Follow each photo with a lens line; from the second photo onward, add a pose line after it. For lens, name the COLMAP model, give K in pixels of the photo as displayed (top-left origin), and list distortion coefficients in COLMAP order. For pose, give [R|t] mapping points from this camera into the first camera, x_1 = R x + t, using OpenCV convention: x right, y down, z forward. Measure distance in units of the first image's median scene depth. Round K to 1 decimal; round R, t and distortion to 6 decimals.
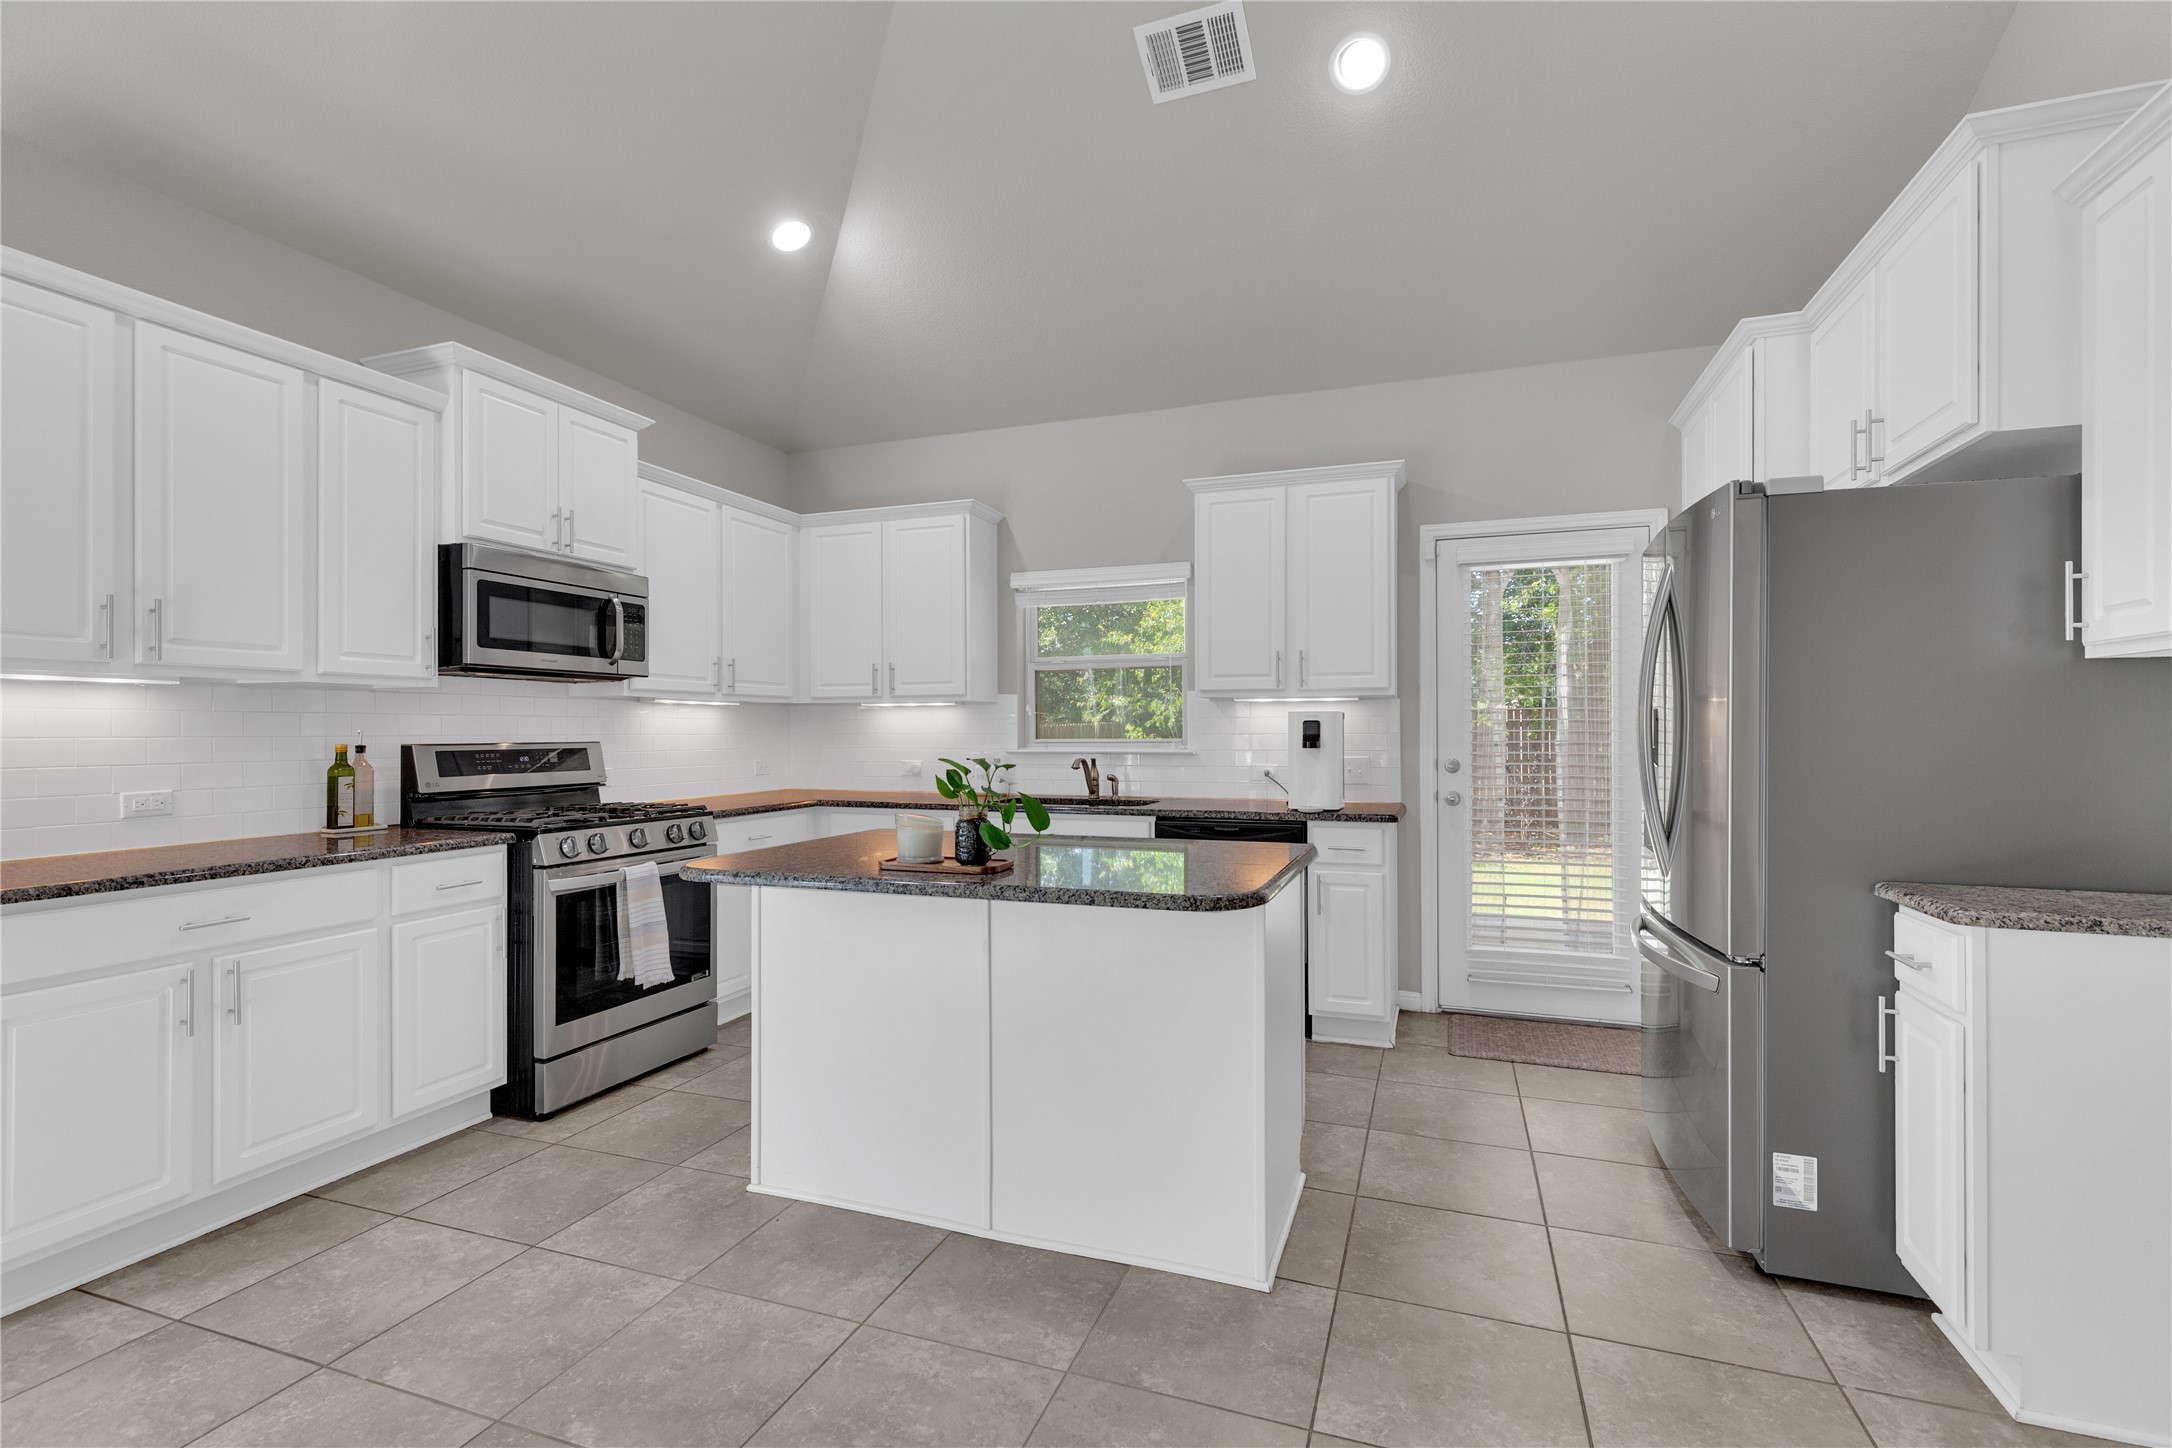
lens RADIAL K [[979.8, 0, 1096.1], [0, 979.8, 724.9], [0, 0, 1]] dist [0.005585, 0.002451]
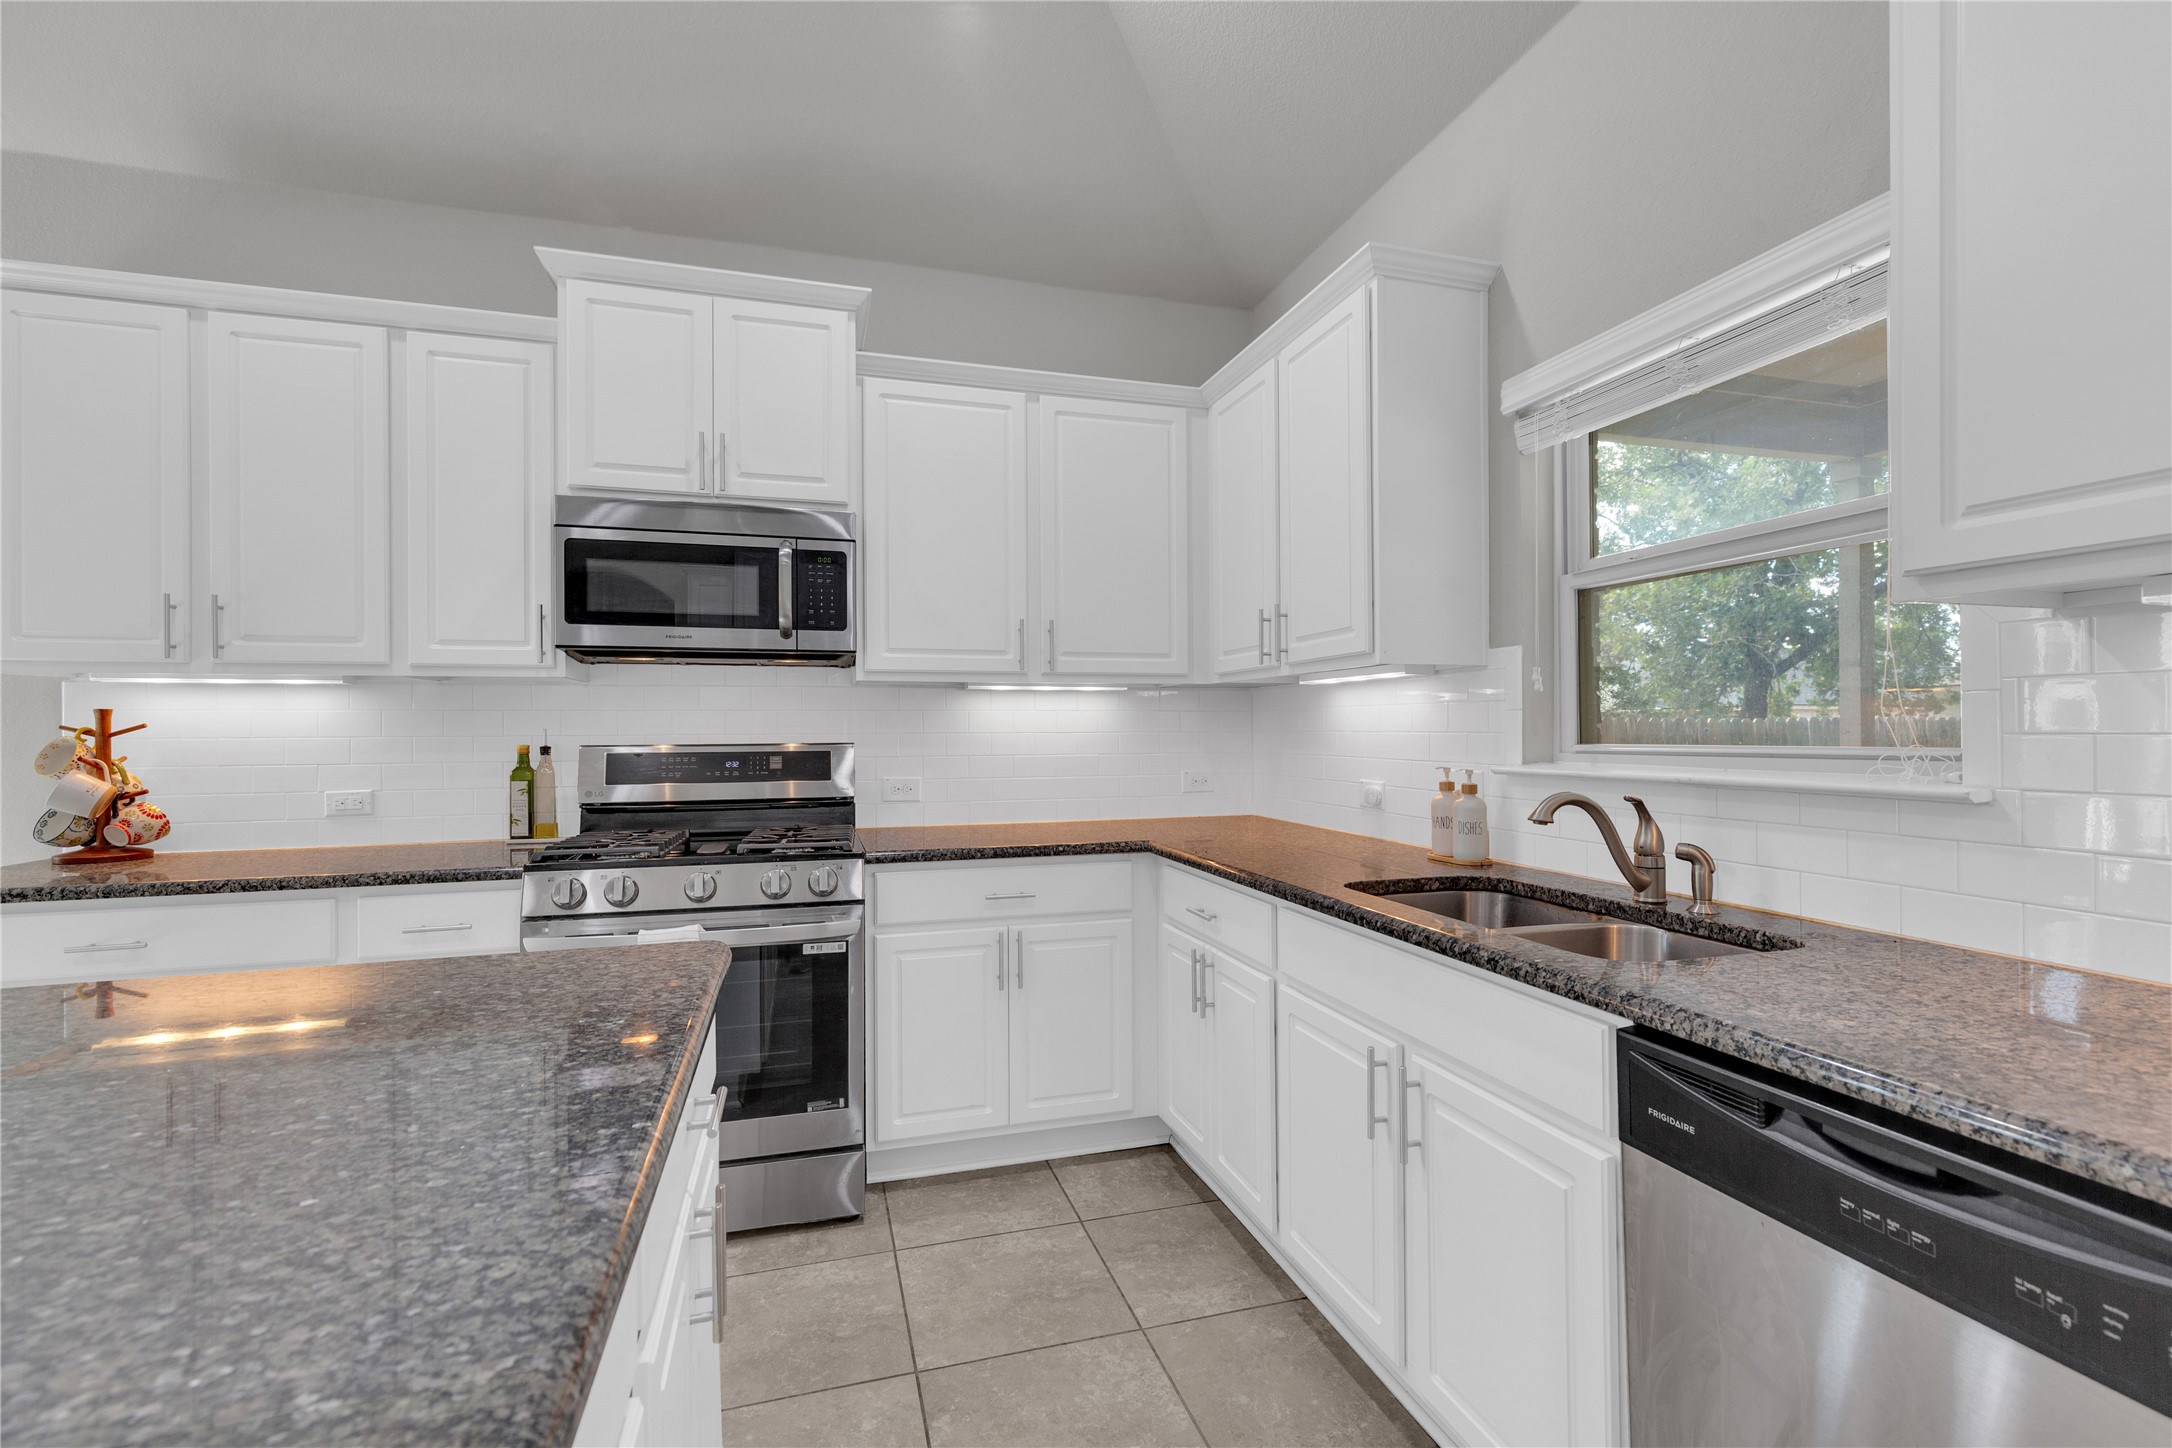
lens RADIAL K [[979.8, 0, 1084.9], [0, 979.8, 726.3], [0, 0, 1]] dist [0.005585, 0.002451]
pose [[0.592291, -0.004128, -0.805714, 0.226743], [0.009030, 0.999958, 0.001515, 0.005182], [0.805674, -0.008173, 0.592303, 0.771581]]
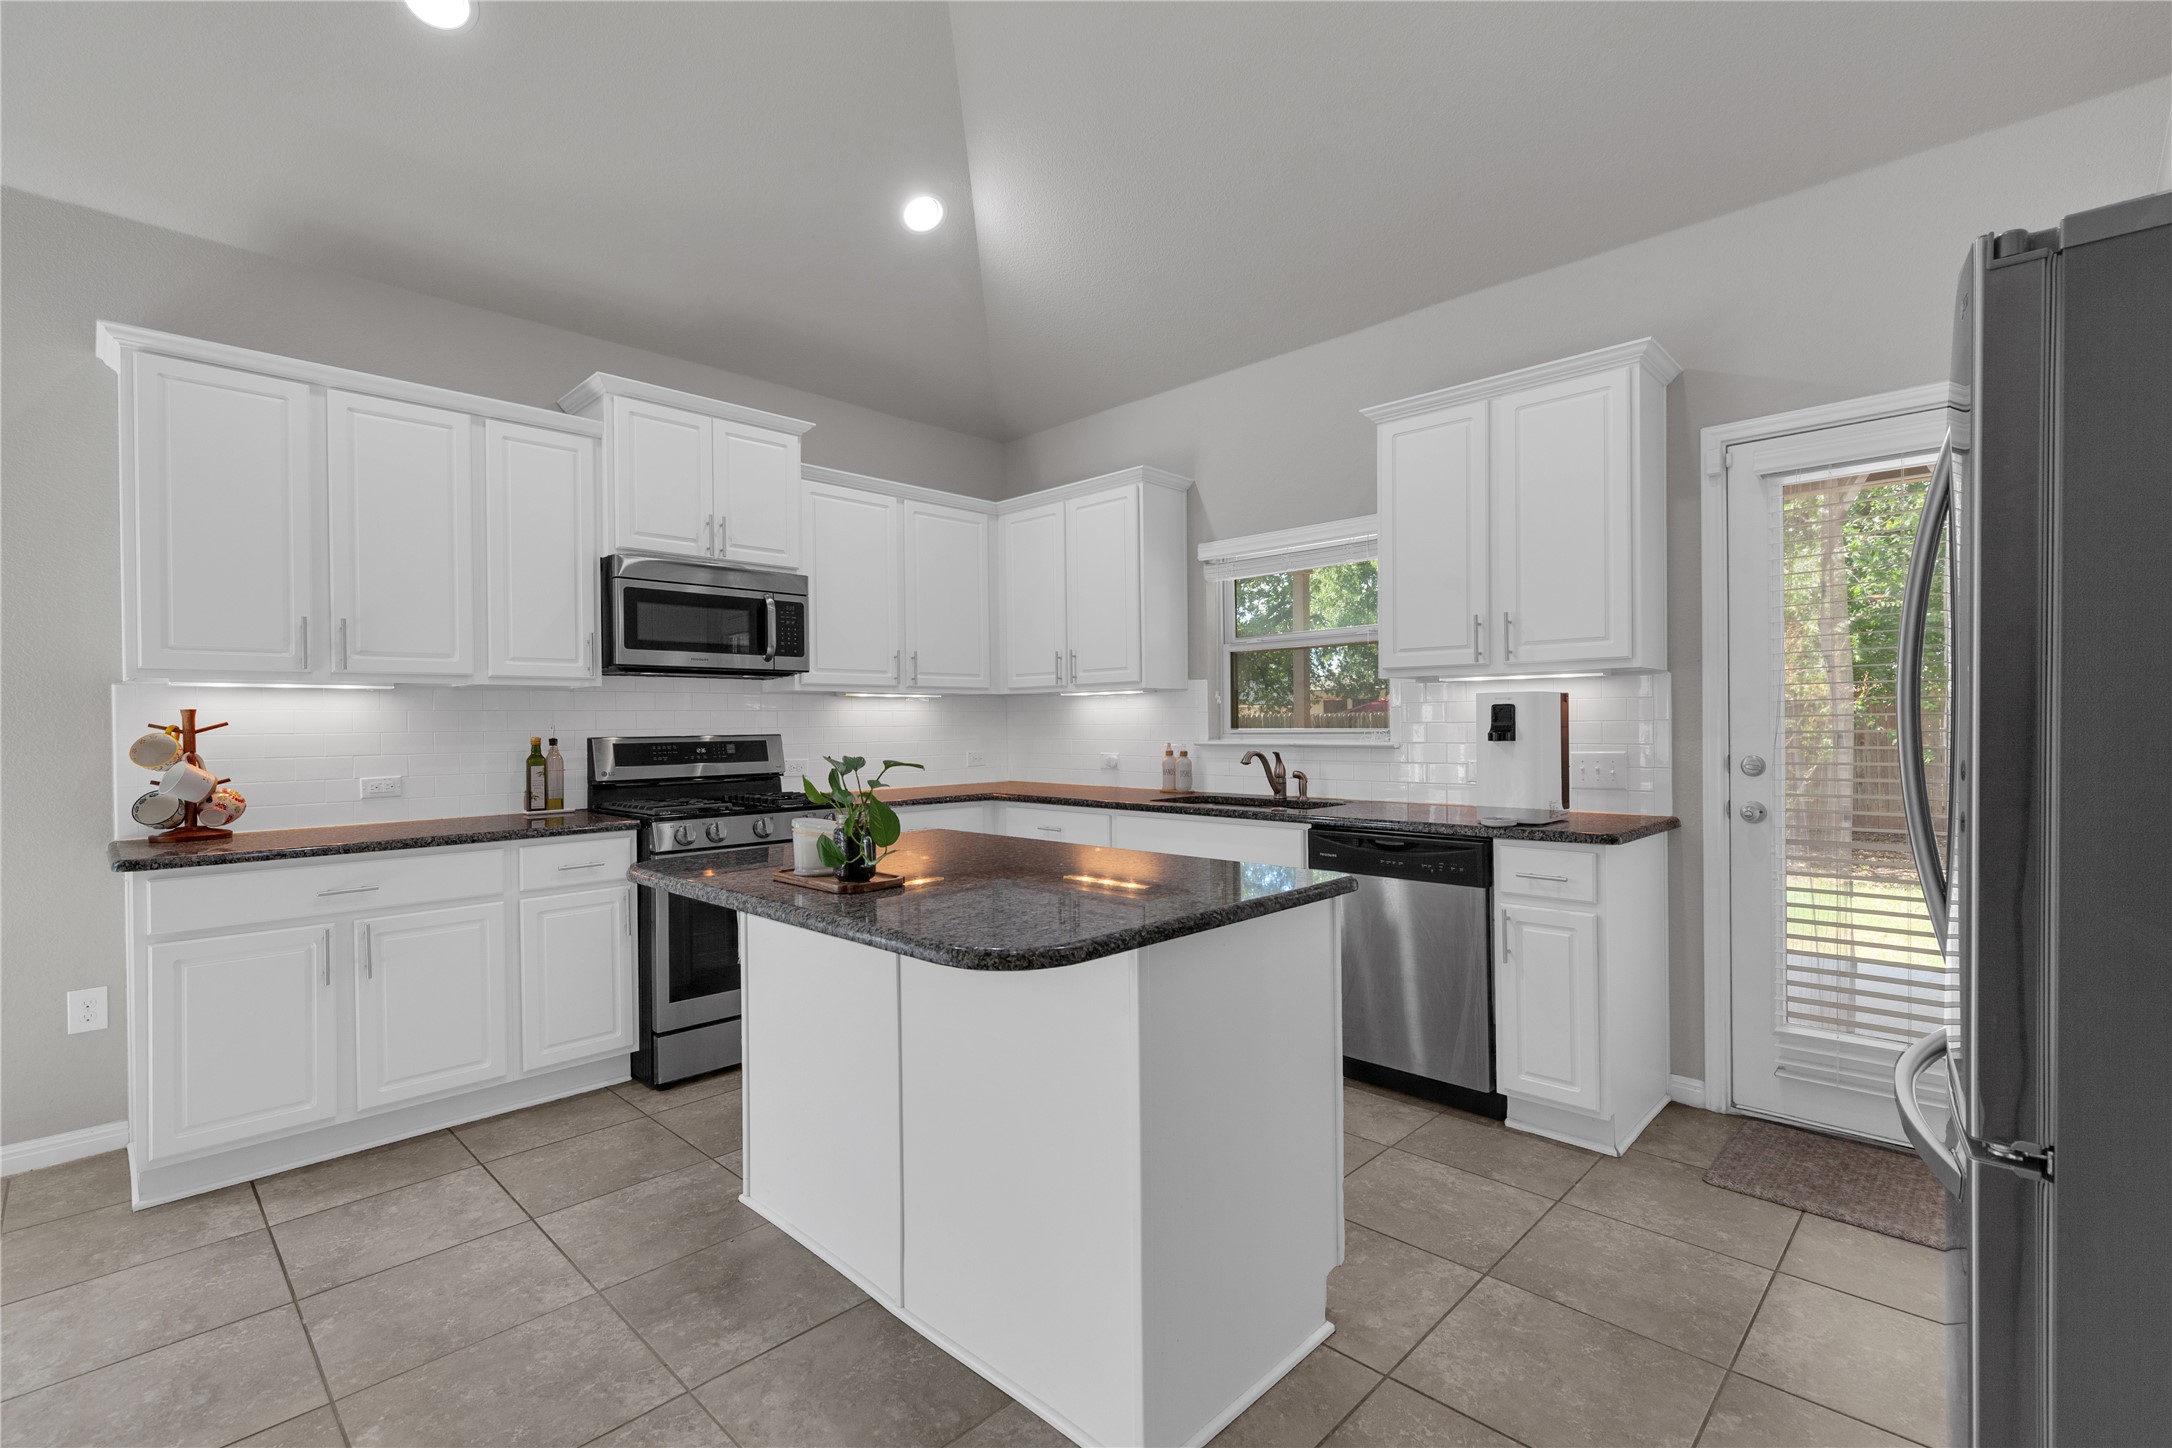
lens RADIAL K [[979.8, 0, 1092.5], [0, 979.8, 726.3], [0, 0, 1]] dist [0.005585, 0.002451]
pose [[0.911134, -0.005431, -0.412074, 0.261217], [0.010859, 0.999882, 0.010831, 0.000685], [0.411966, -0.014343, 0.911086, 0.194271]]
